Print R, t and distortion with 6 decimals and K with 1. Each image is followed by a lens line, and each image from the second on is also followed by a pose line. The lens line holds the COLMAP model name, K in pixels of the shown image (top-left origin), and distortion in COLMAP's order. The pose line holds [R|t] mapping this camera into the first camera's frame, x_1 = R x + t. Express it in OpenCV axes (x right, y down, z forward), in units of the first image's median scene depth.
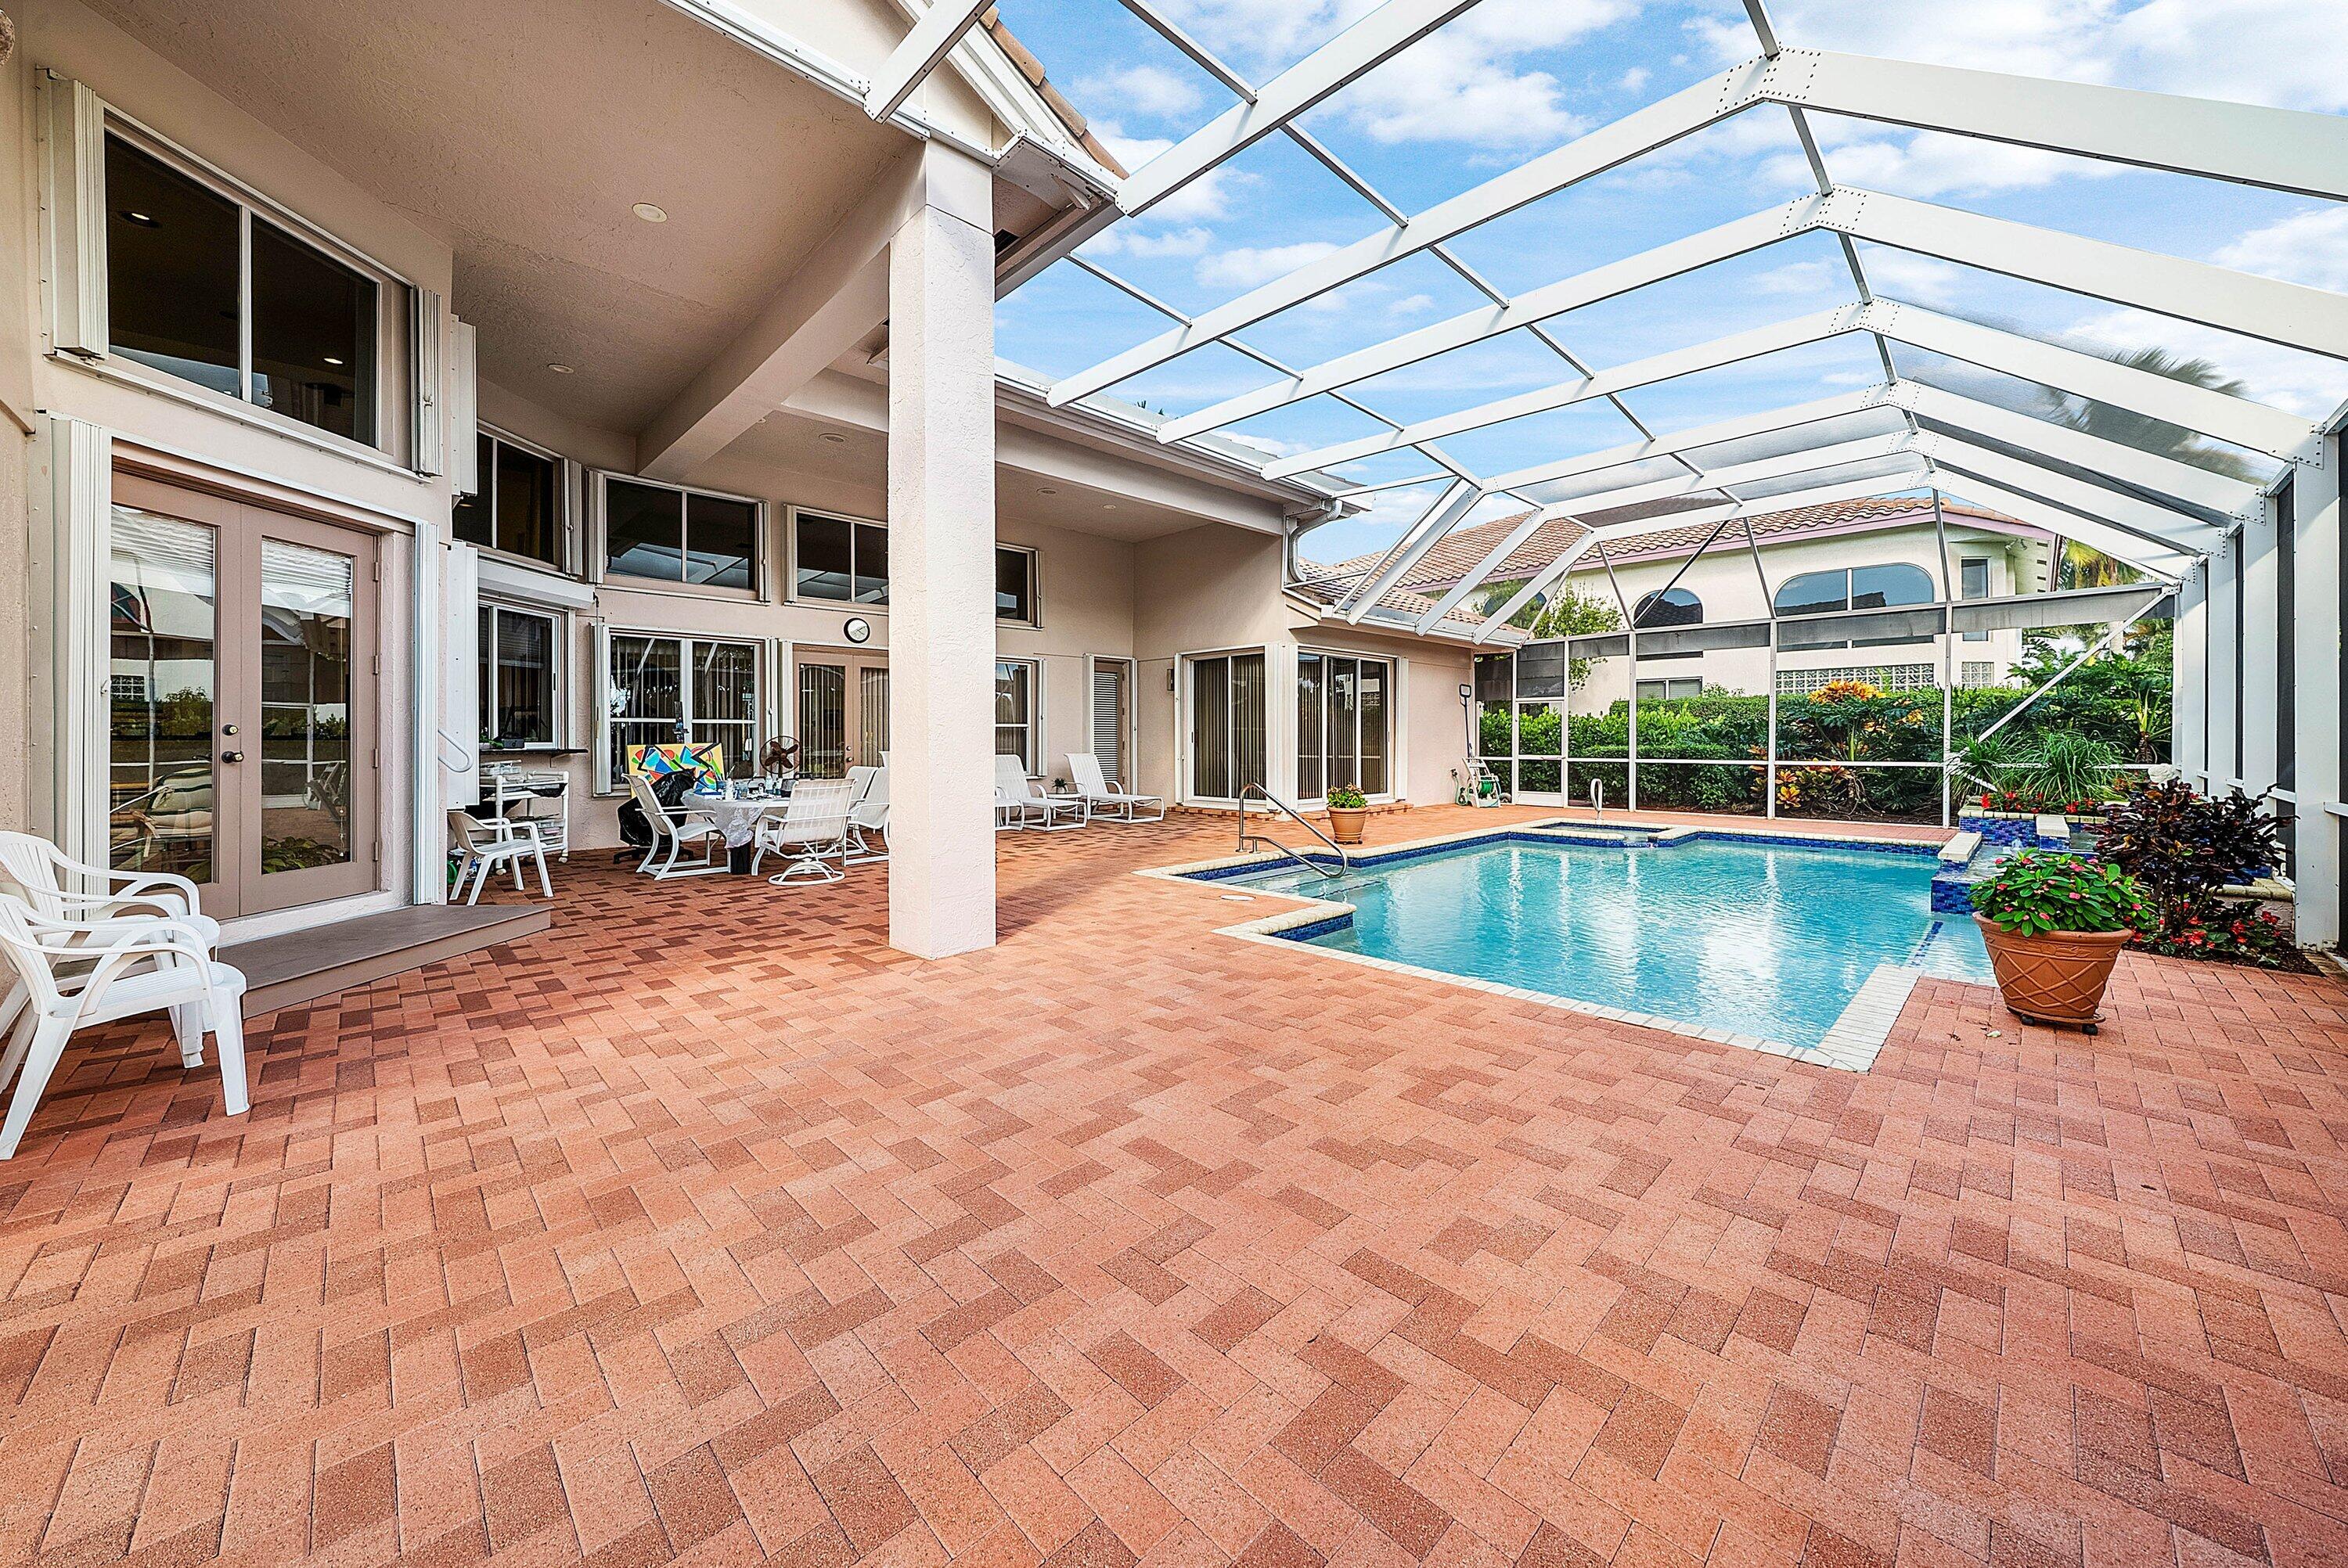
lens RADIAL K [[836.7, 0, 1174.0], [0, 836.7, 784.0], [0, 0, 1]] dist [-0.001585, -0.000120]
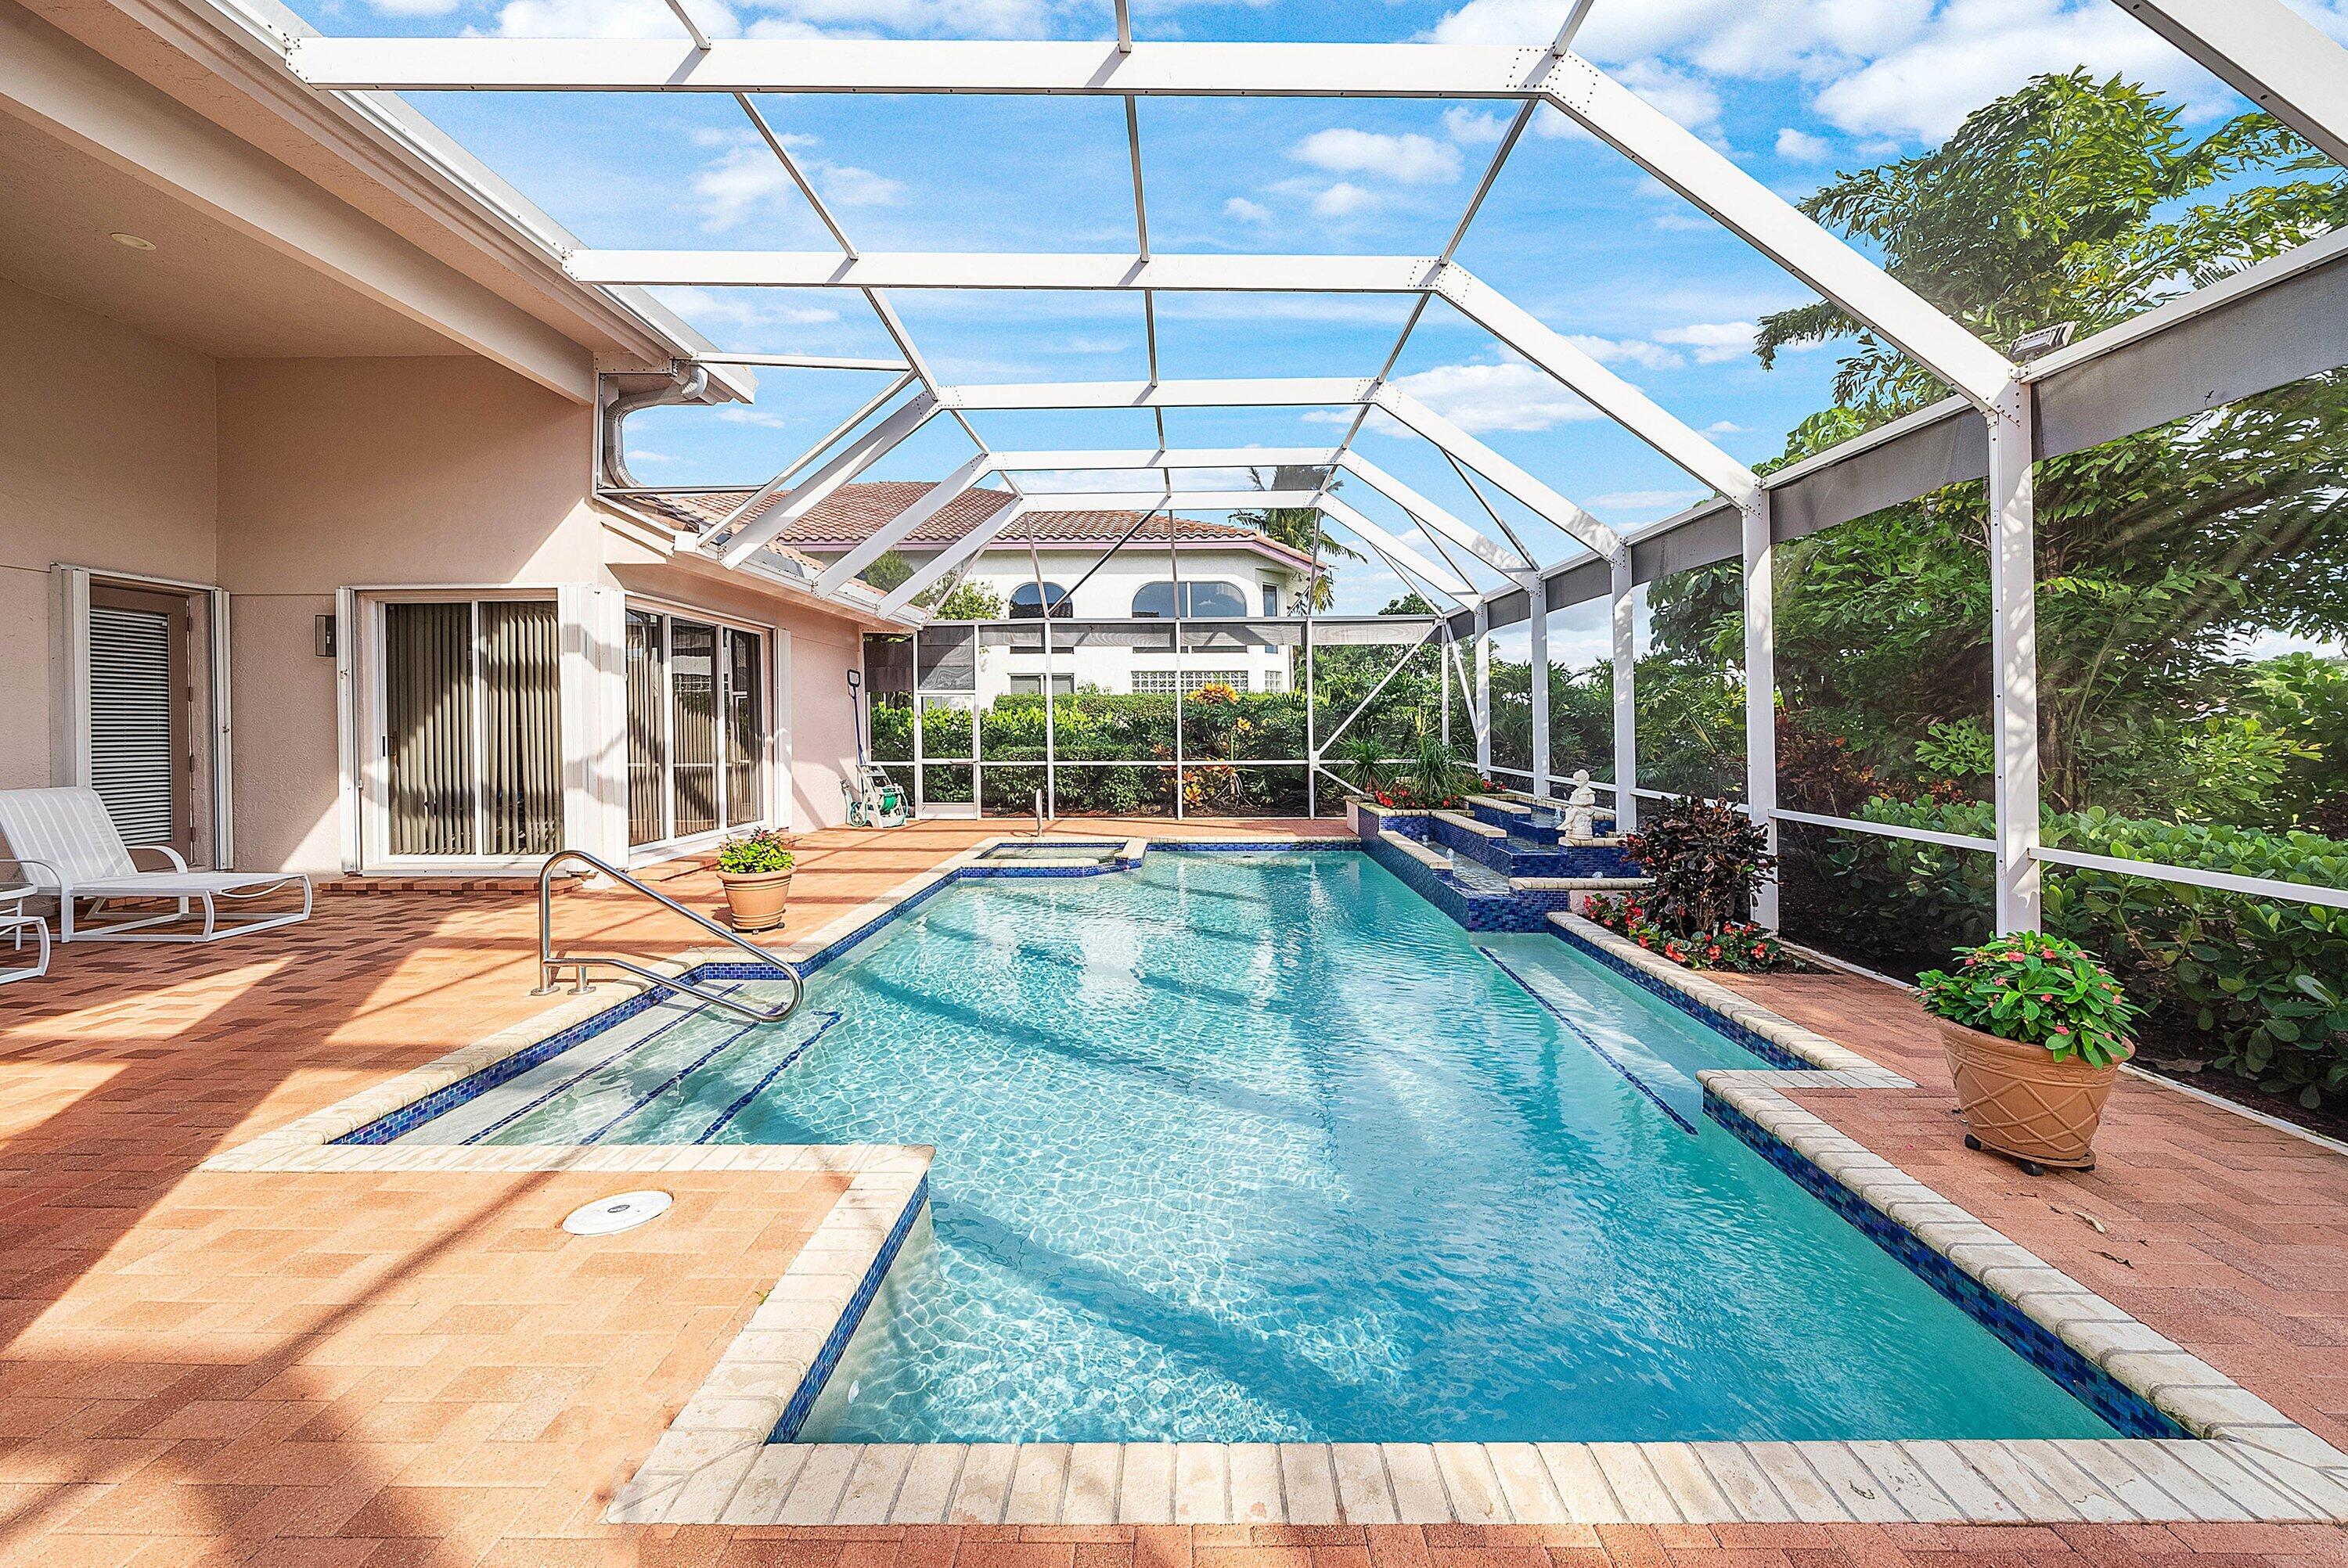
lens RADIAL K [[857.6, 0, 1181.7], [0, 857.6, 737.3], [0, 0, 1]] dist [-0.003664, -0.000093]
pose [[0.702225, -0.010939, 0.711871, -0.008605], [0.041074, 0.998839, -0.025169, -0.027667], [-0.710769, 0.046914, 0.701859, 0.257753]]
